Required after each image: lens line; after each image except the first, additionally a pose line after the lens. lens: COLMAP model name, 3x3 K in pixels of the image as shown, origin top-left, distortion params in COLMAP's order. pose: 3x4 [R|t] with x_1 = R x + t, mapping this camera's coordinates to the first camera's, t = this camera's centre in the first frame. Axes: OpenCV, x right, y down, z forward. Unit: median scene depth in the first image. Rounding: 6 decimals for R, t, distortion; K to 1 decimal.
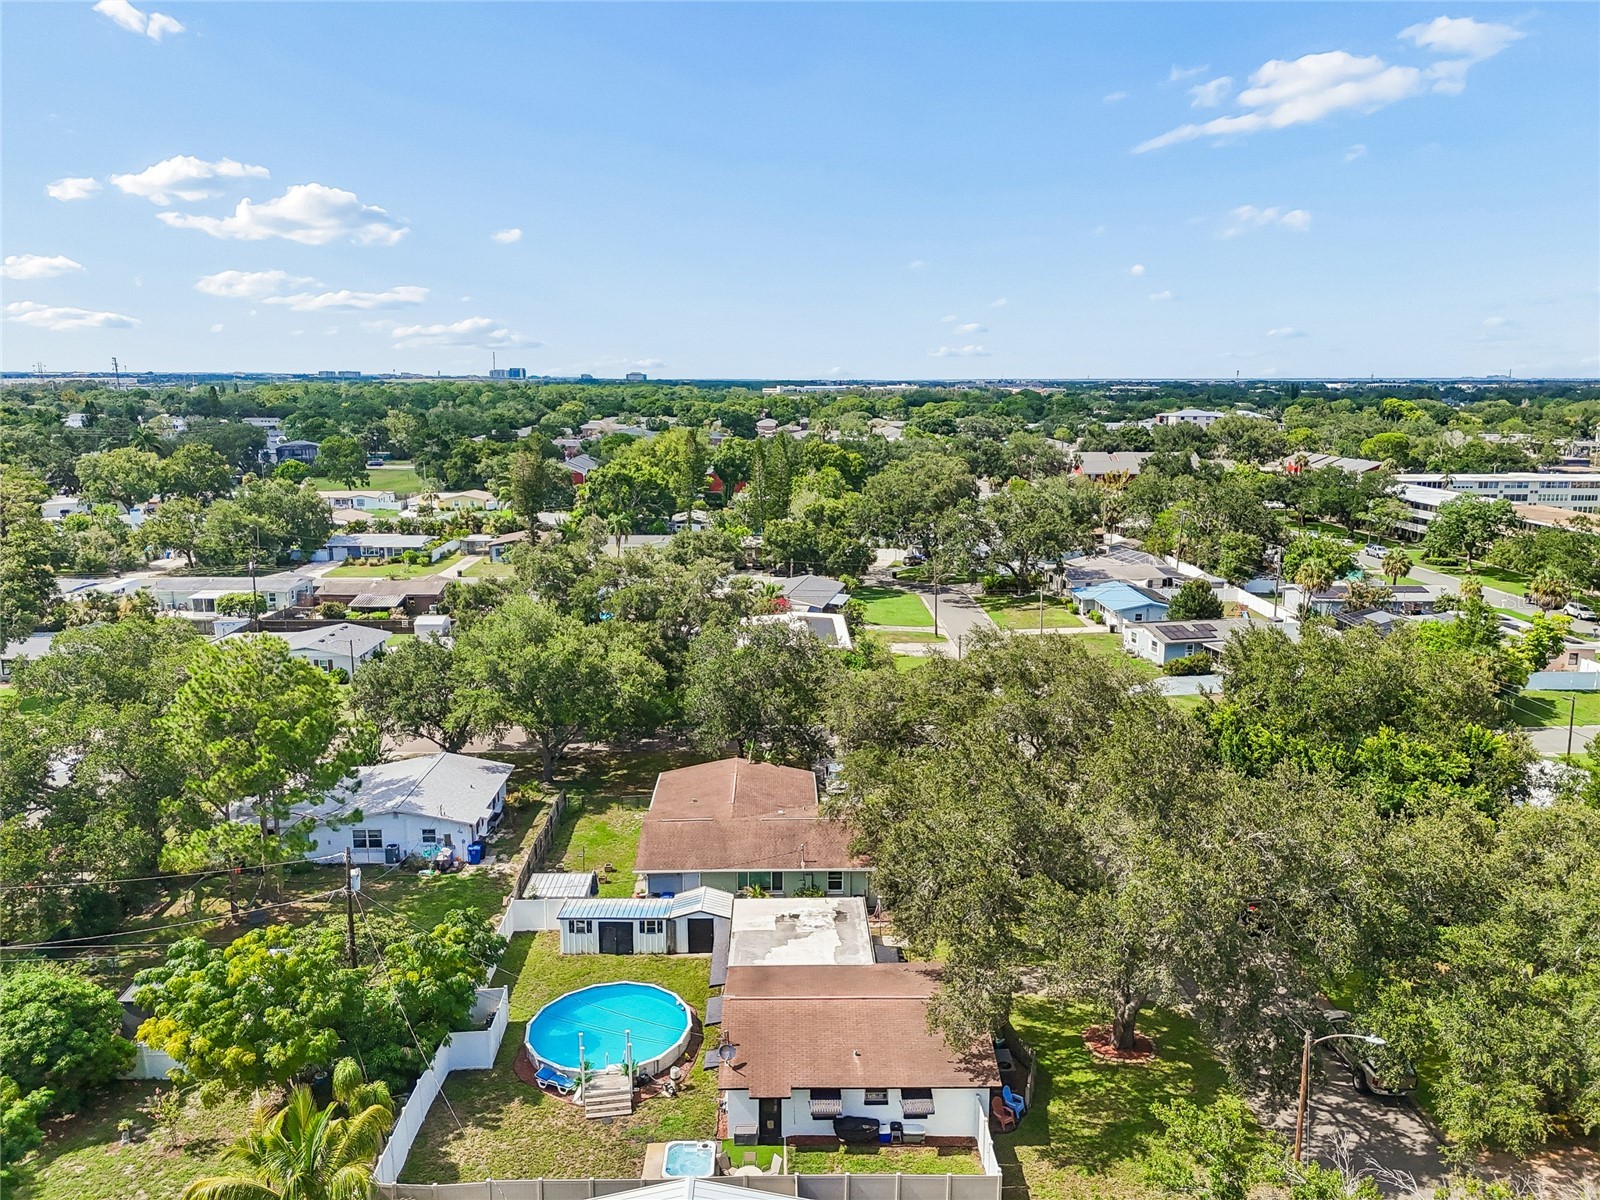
lens RADIAL K [[1148.2, 0, 801.3], [0, 1148.2, 598.6], [0, 0, 1]] dist [0.036183, -0.008714]
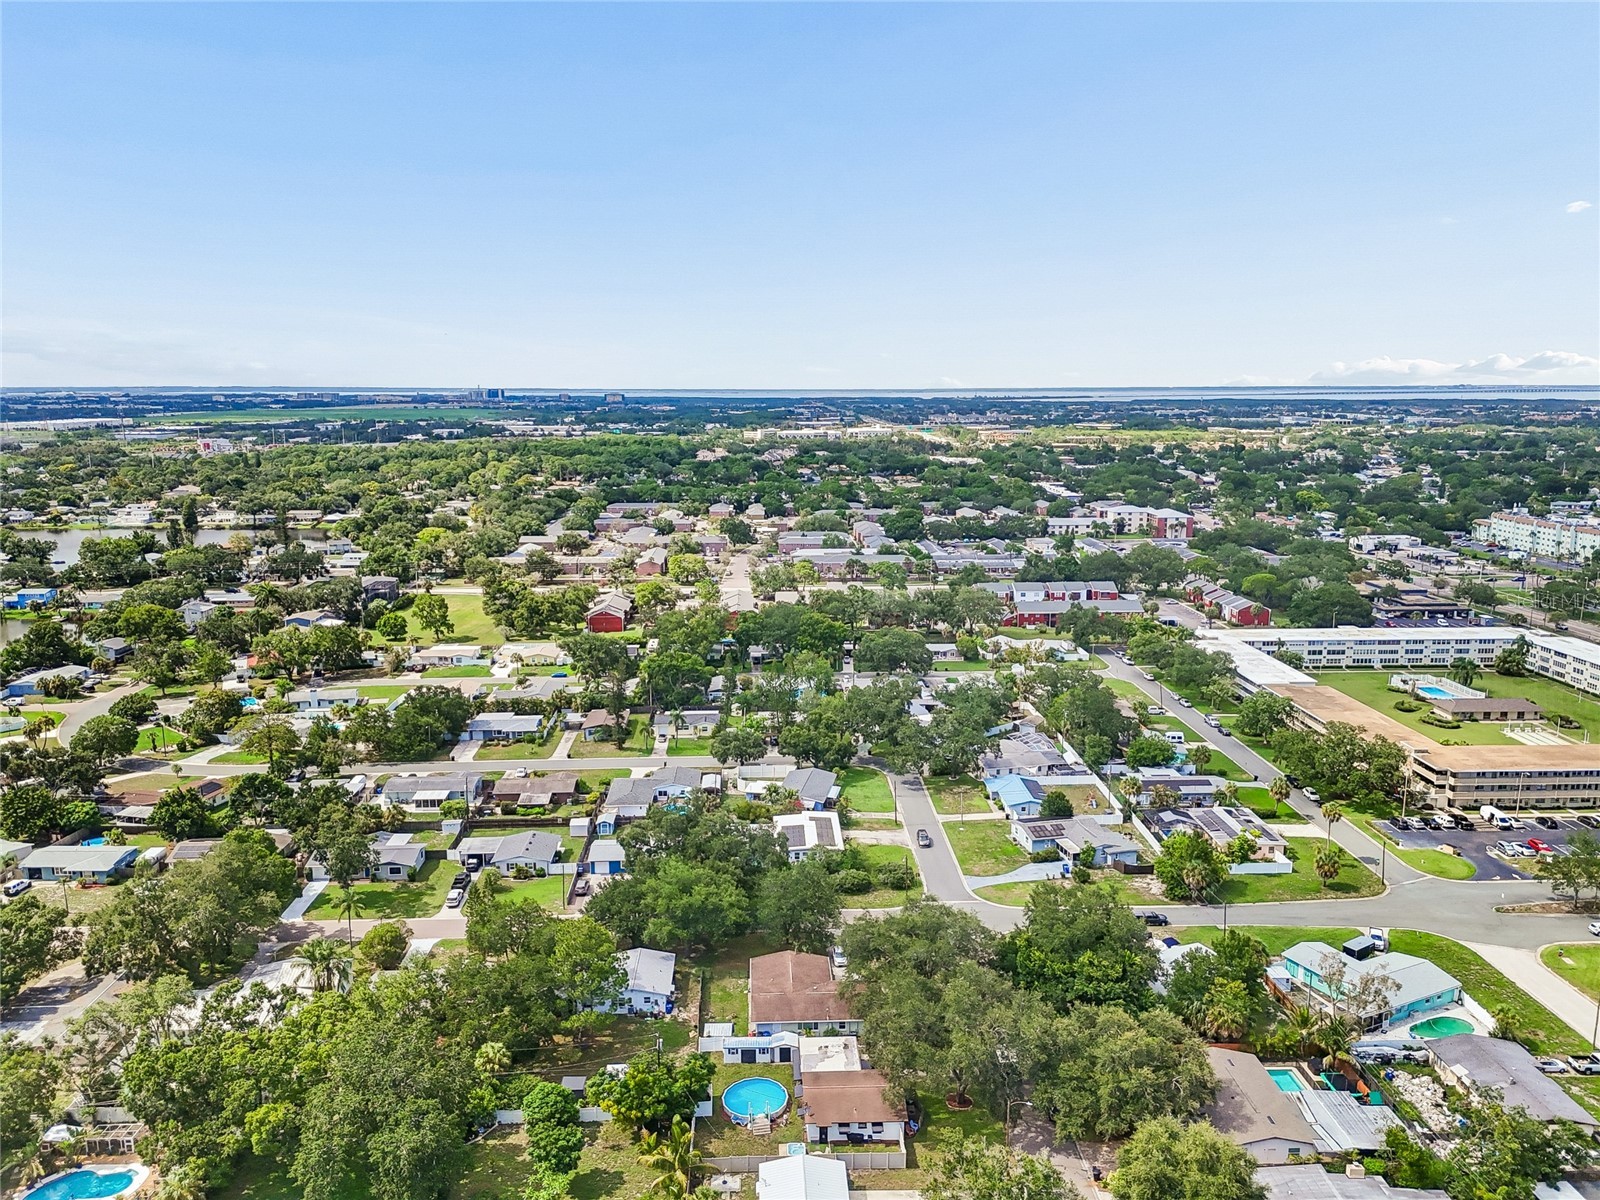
lens RADIAL K [[1148.2, 0, 795.6], [0, 1148.2, 605.1], [0, 0, 1]] dist [0.036183, -0.008714]
pose [[0.999850, -0.008873, 0.014847, -0.030764], [0.008911, 0.999957, -0.002495, -0.198530], [-0.014824, 0.002627, 0.999887, -0.433339]]
